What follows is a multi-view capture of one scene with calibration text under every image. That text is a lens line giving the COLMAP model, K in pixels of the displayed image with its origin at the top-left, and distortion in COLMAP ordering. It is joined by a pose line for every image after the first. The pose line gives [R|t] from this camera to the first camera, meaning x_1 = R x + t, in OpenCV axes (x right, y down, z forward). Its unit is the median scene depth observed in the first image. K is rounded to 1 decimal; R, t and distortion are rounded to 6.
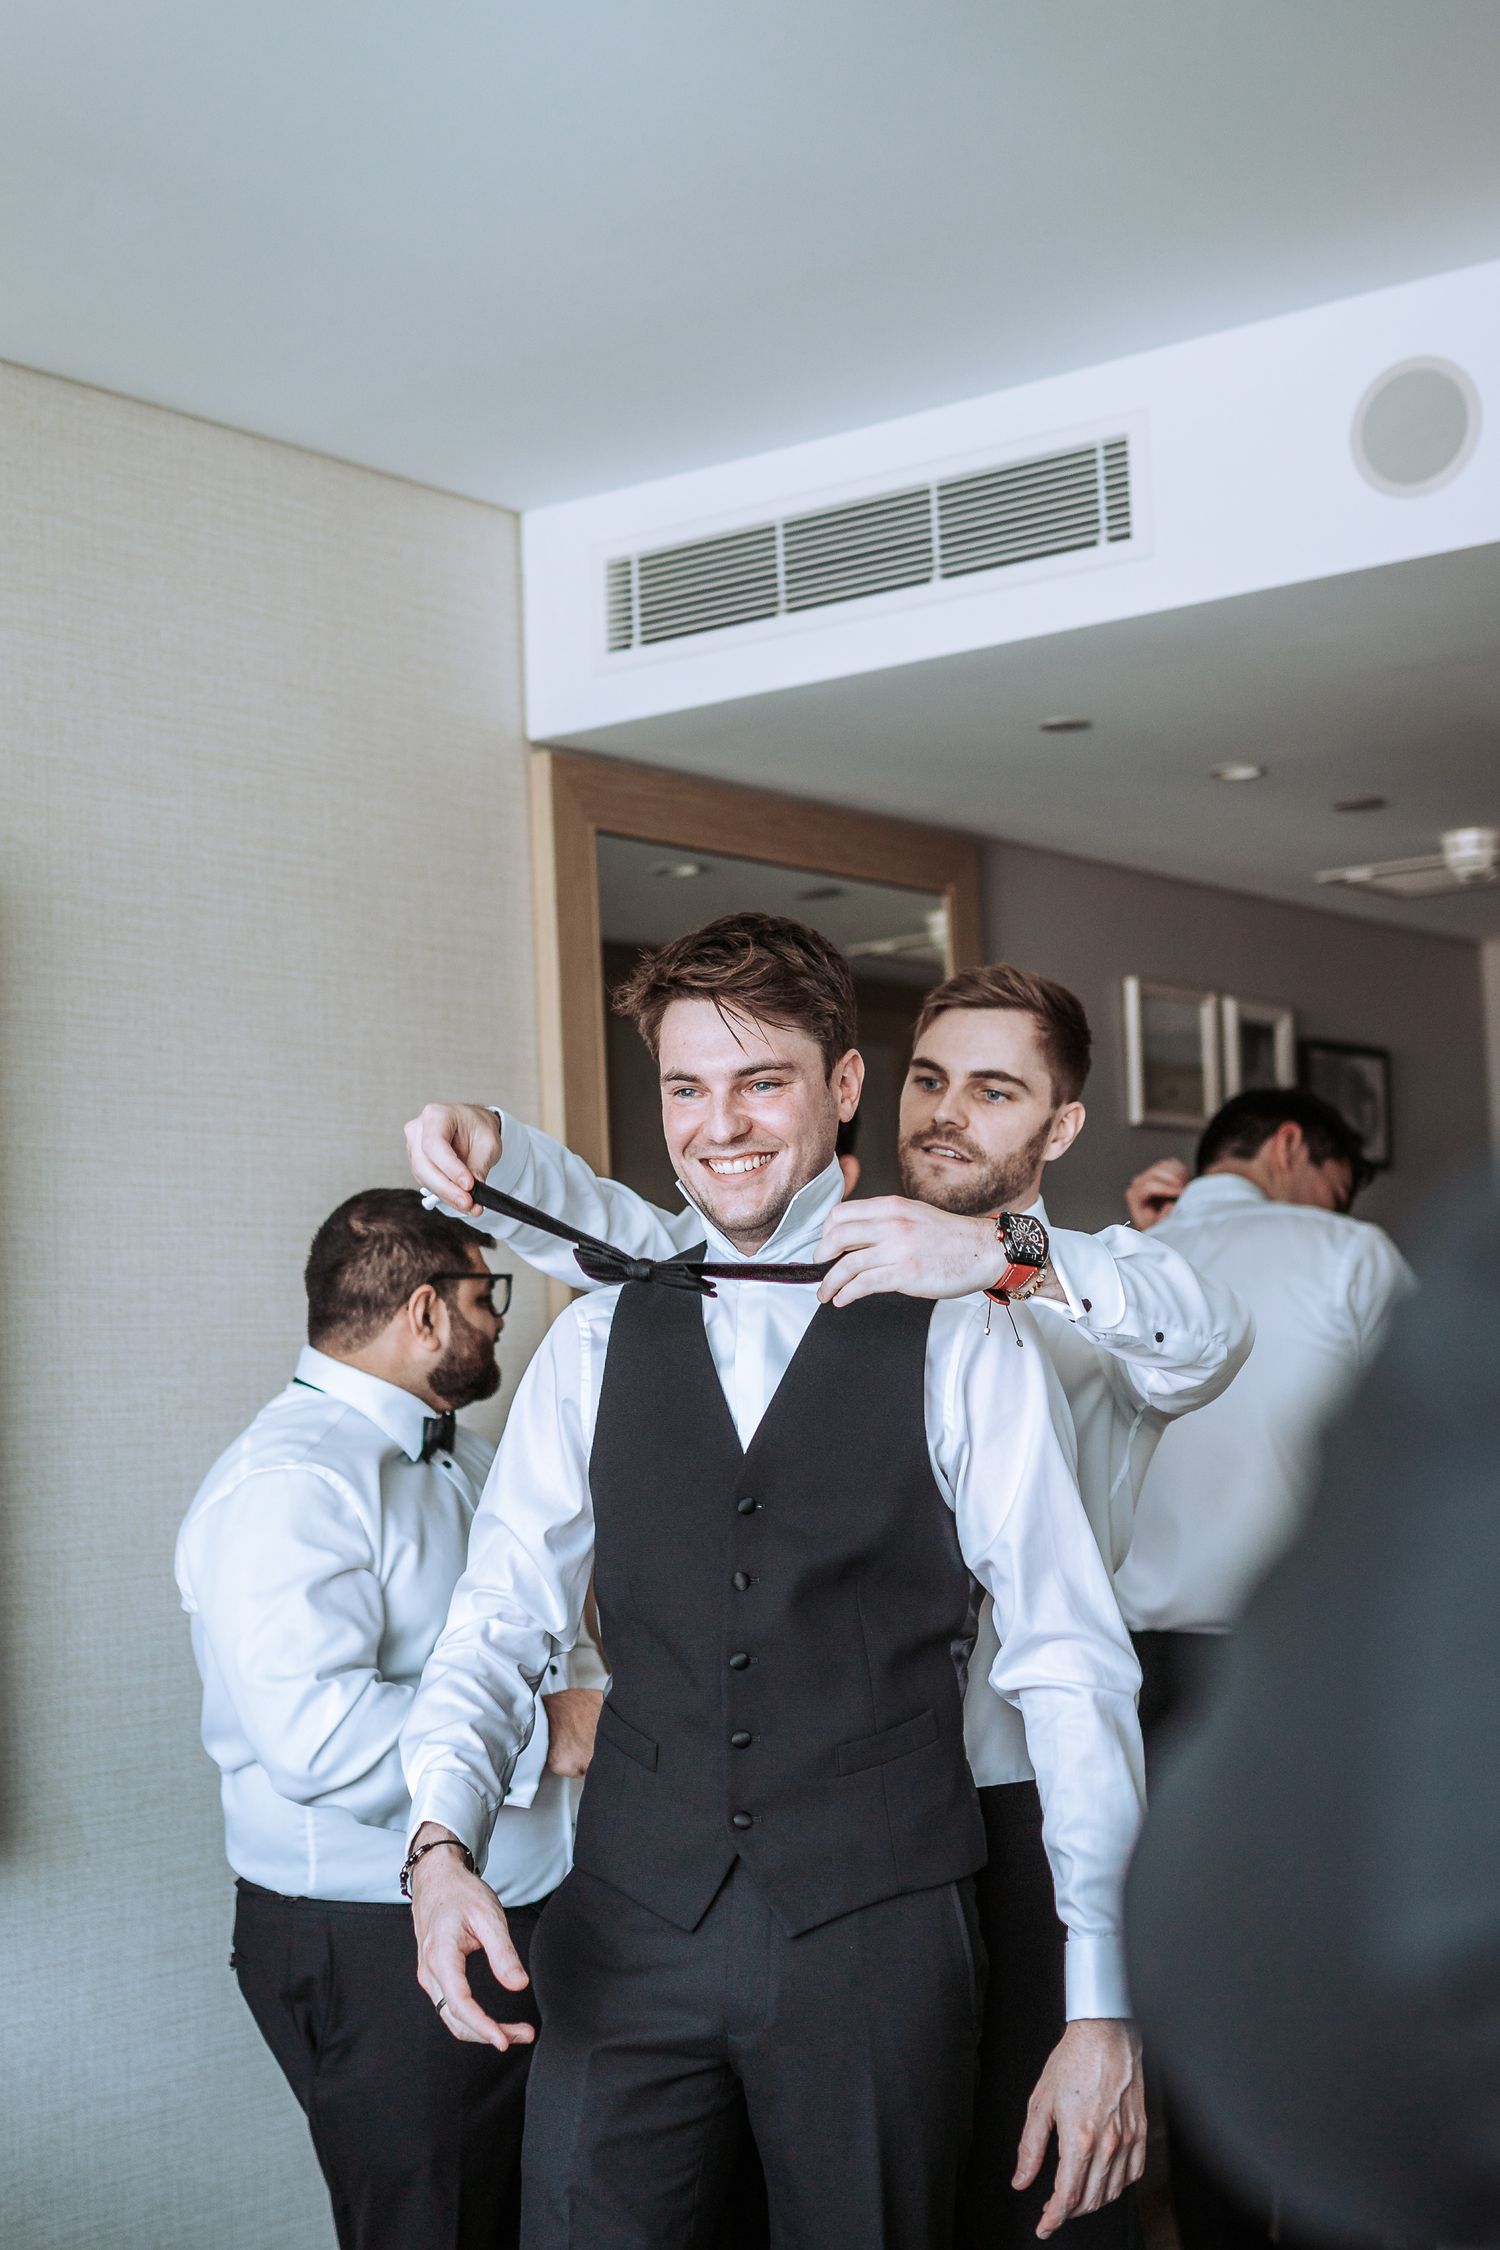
lens RADIAL K [[3305.7, 0, 737.5], [0, 3305.7, 1135.6], [0, 0, 1]] dist [-0.003474, 0.000000]
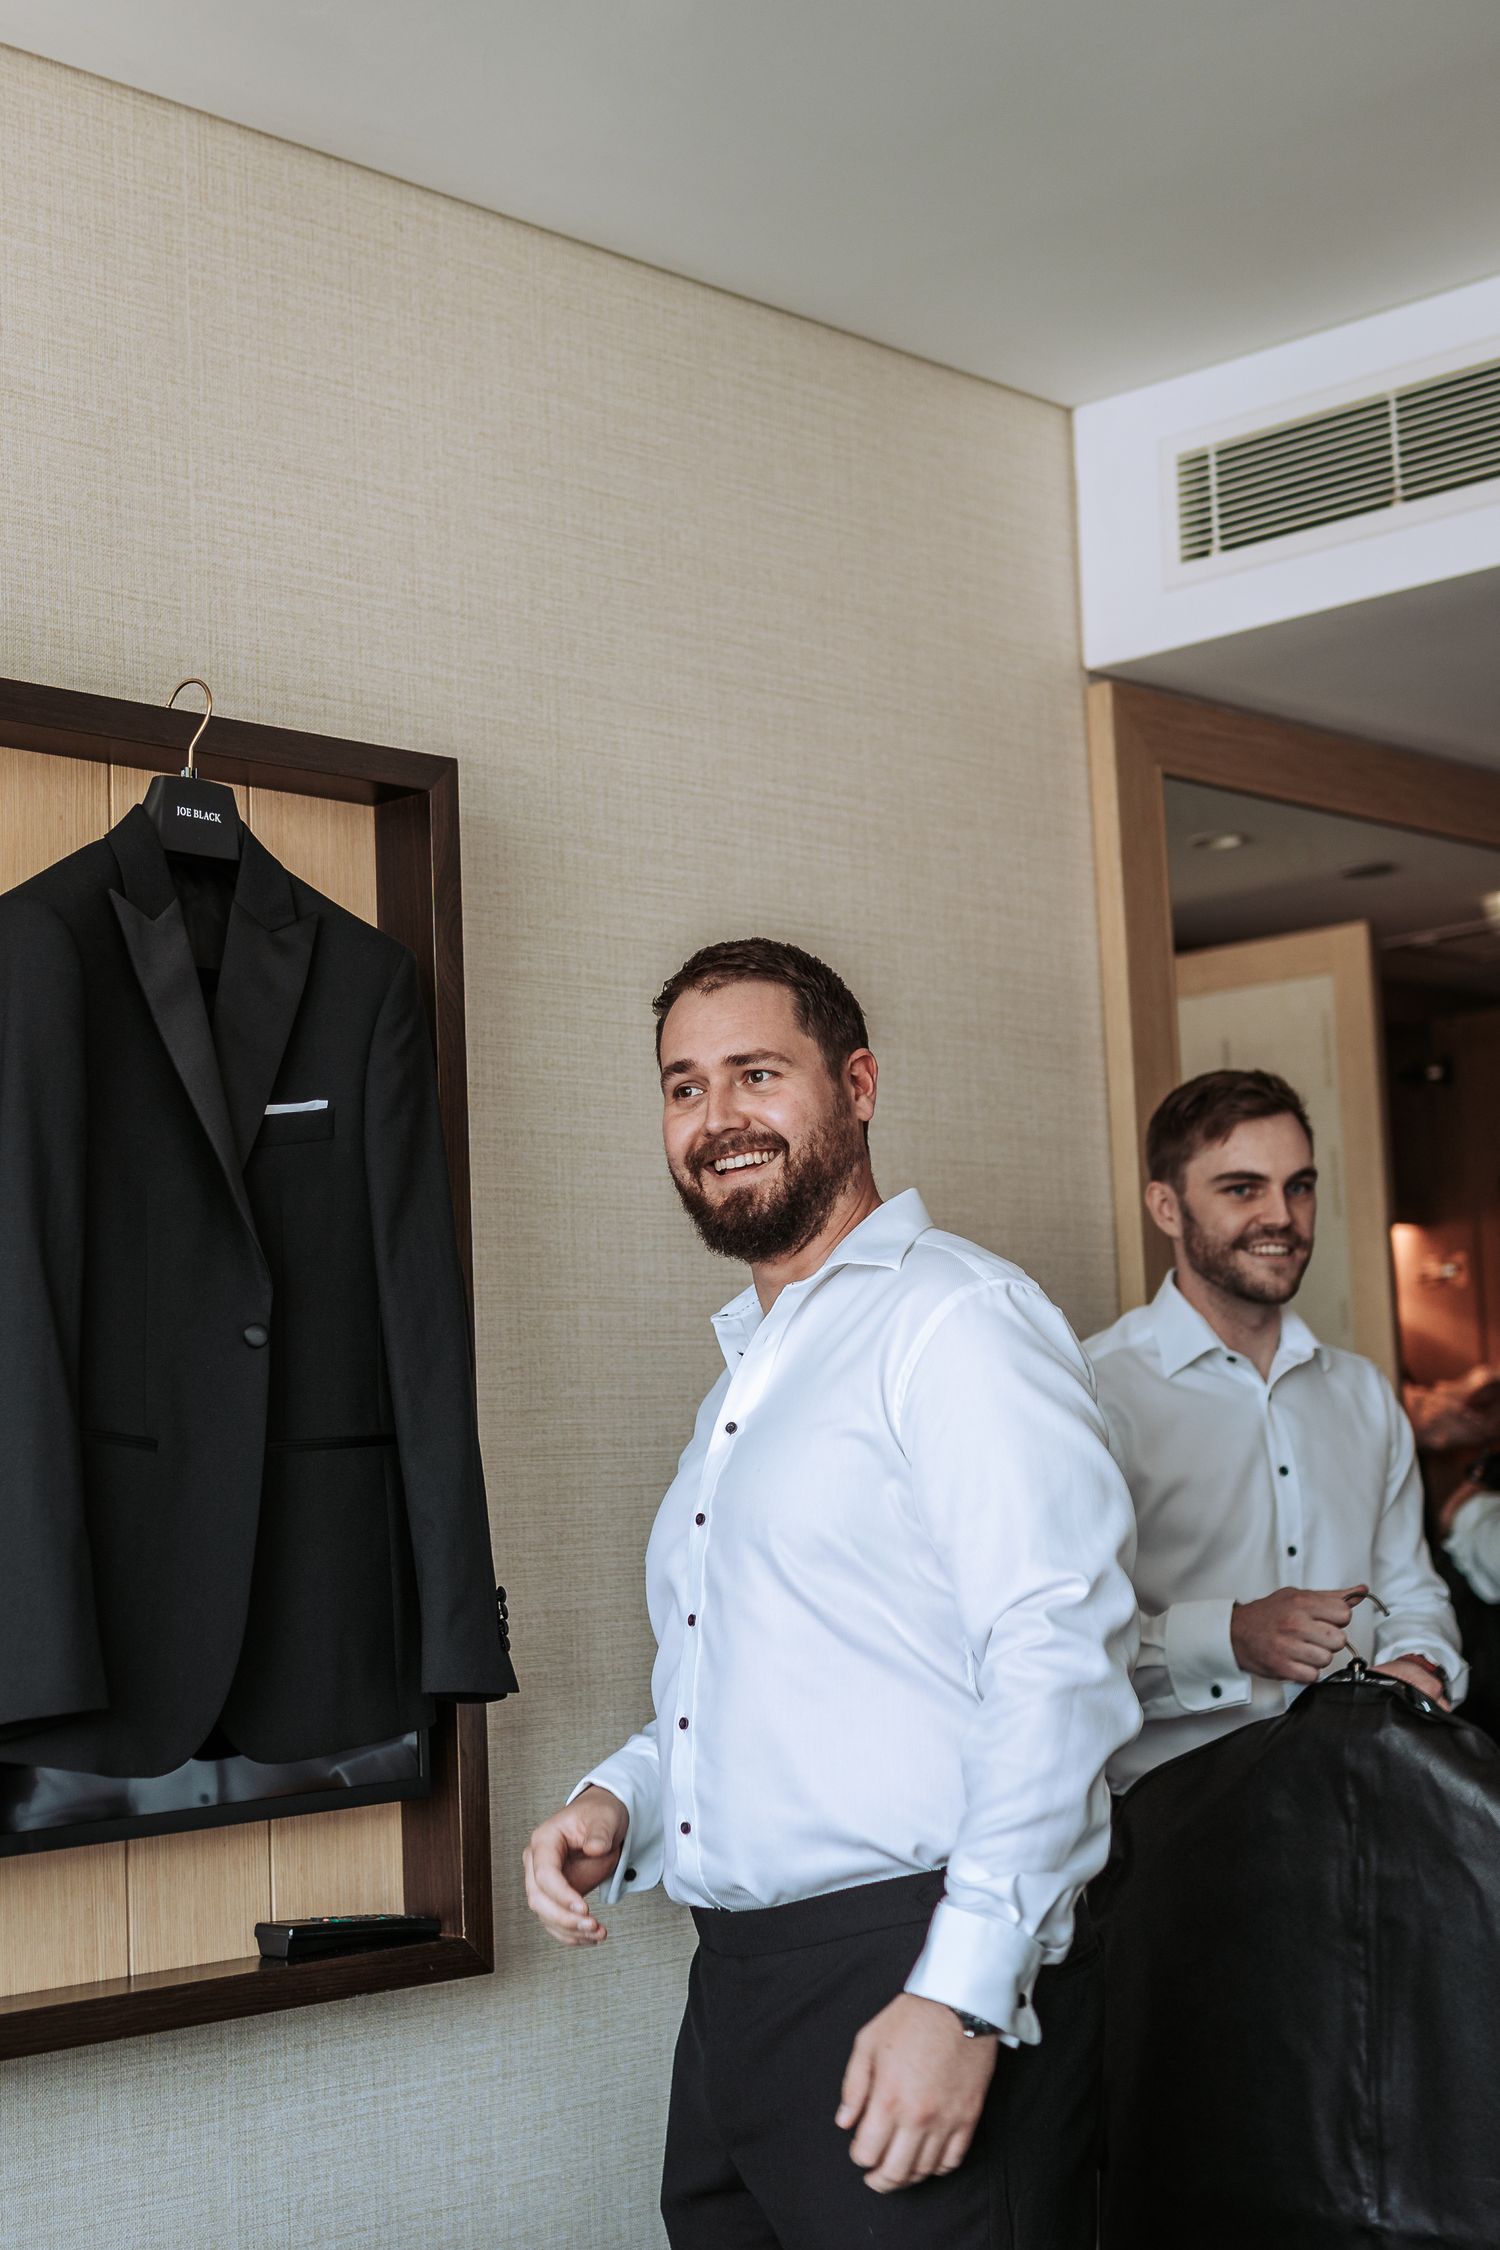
lens RADIAL K [[3305.7, 0, 745.0], [0, 3305.7, 1133.1], [0, 0, 1]] dist [-0.003474, 0.000000]
pose [[0.993731, -0.011513, -0.111203, -0.062265], [0.009246, 0.999739, -0.020878, 0.020029], [0.111414, 0.019719, 0.993578, 0.149267]]
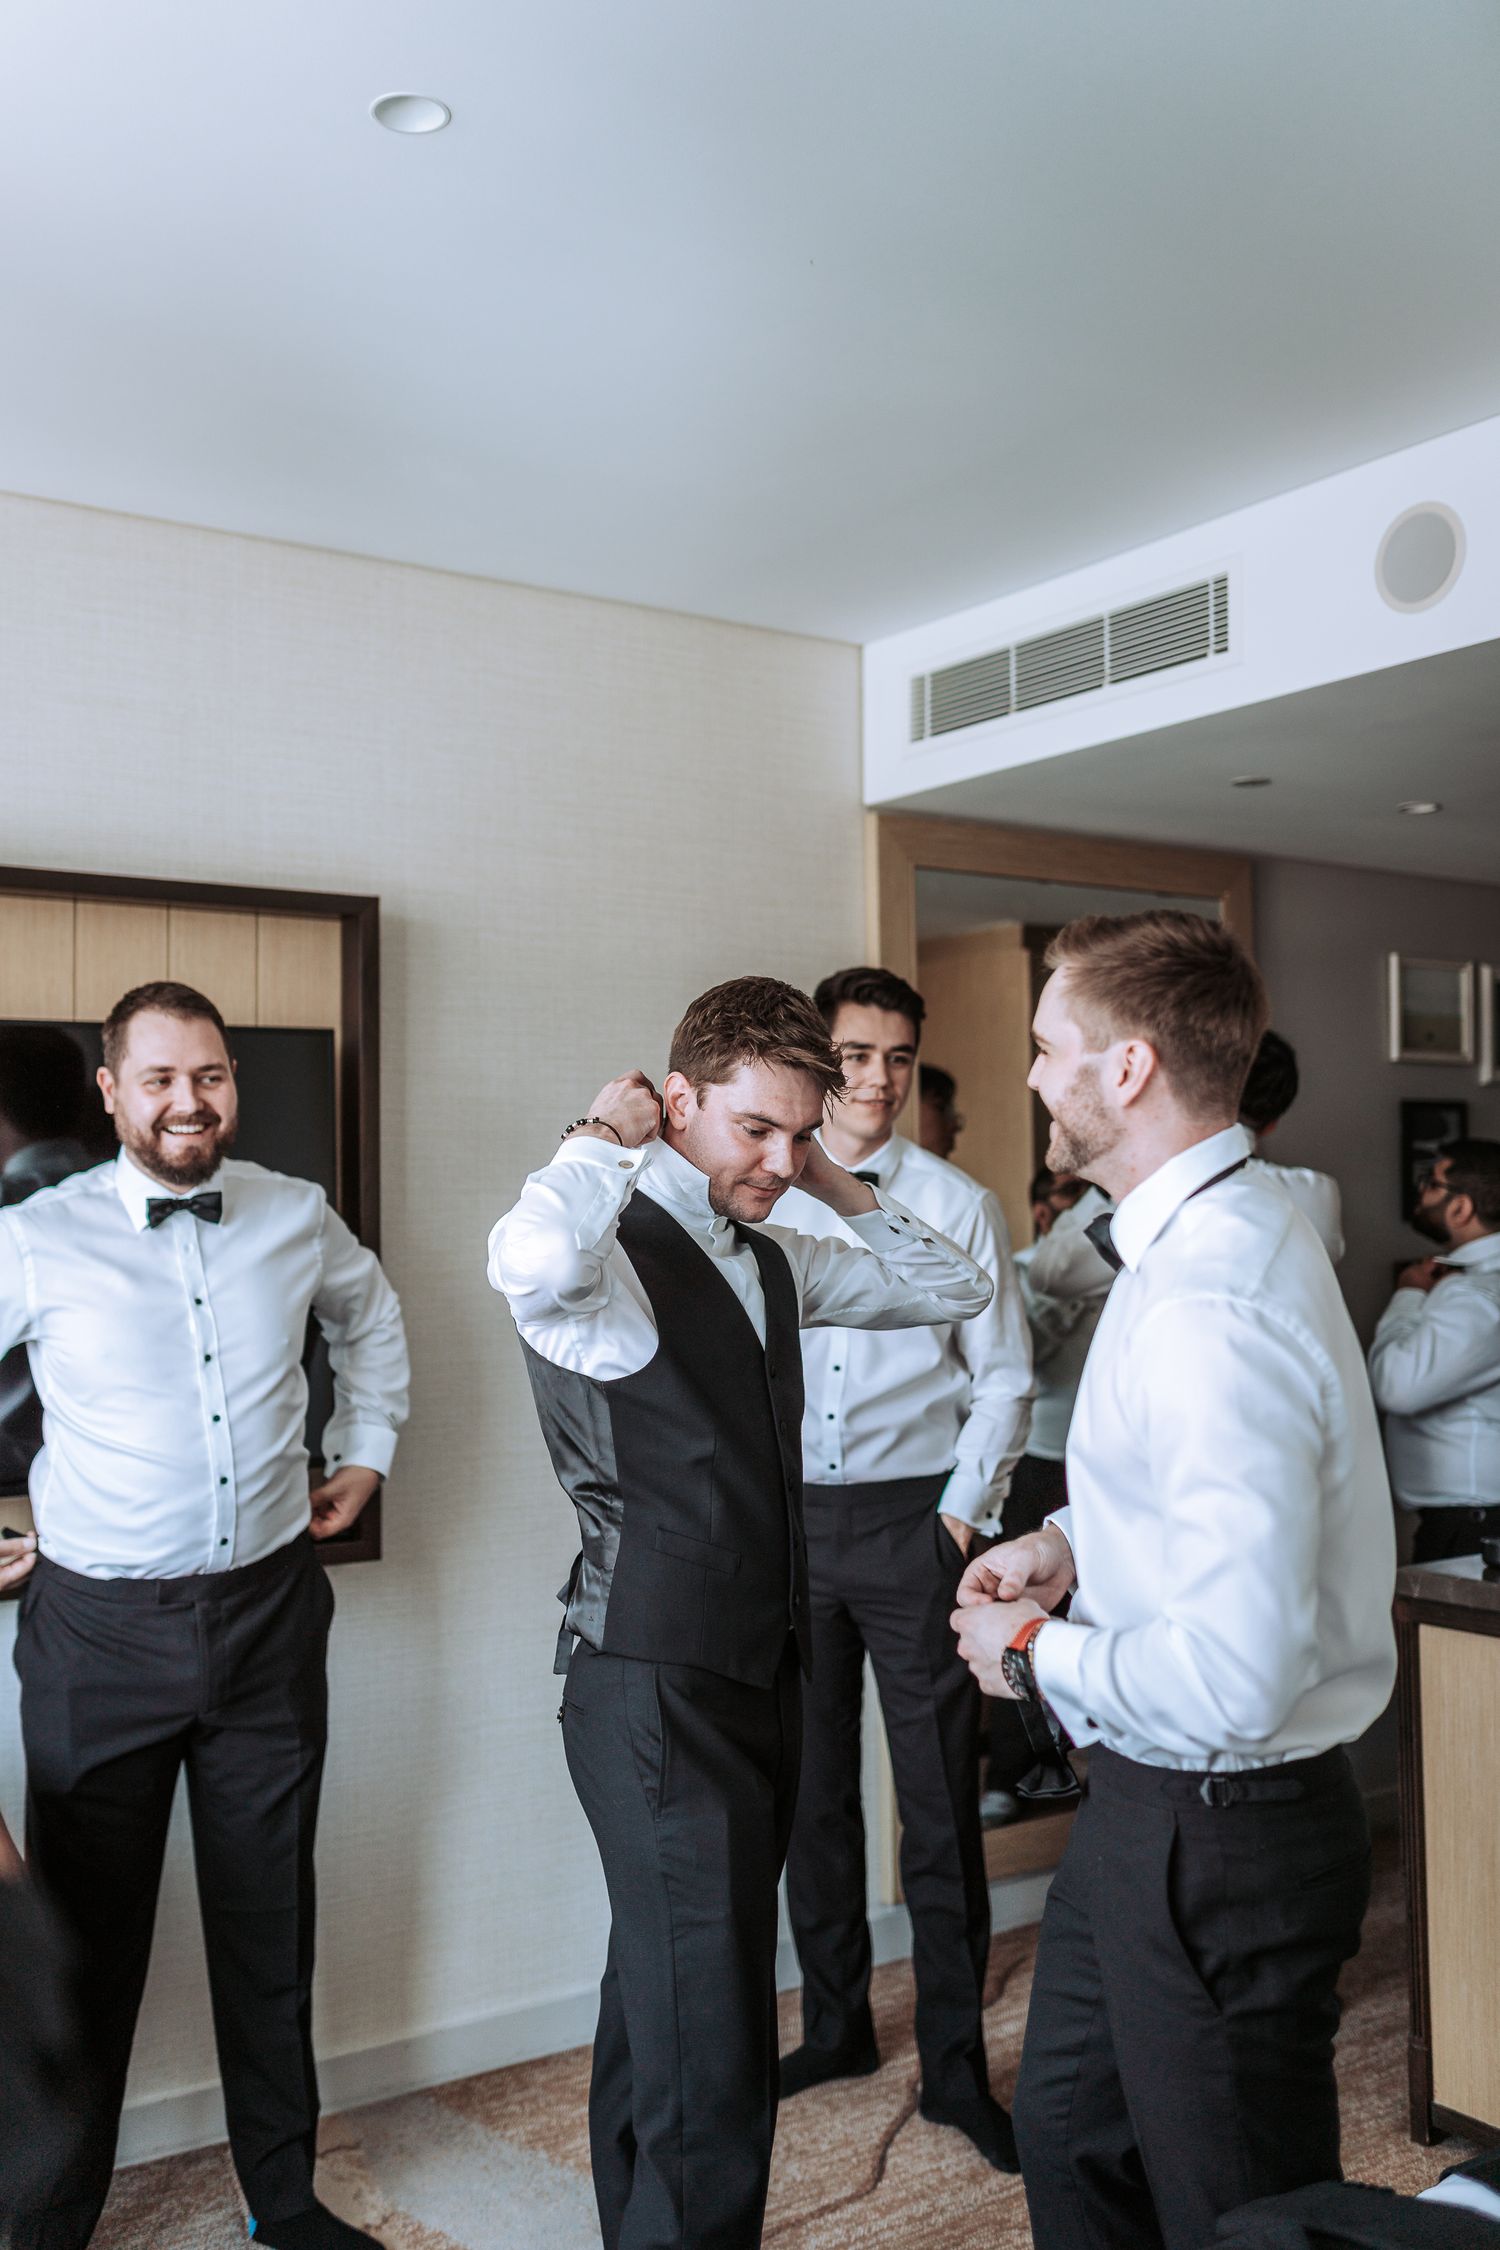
lens RADIAL K [[2162.3, 0, 742.3], [0, 2162.3, 1129.2], [0, 0, 1]] dist [0.003833, 0.000000]
pose [[0.949524, 0.018503, -0.313147, 0.201292], [-0.001380, 0.998496, 0.054815, -0.032977], [0.313690, -0.051616, 0.948121, 0.089936]]
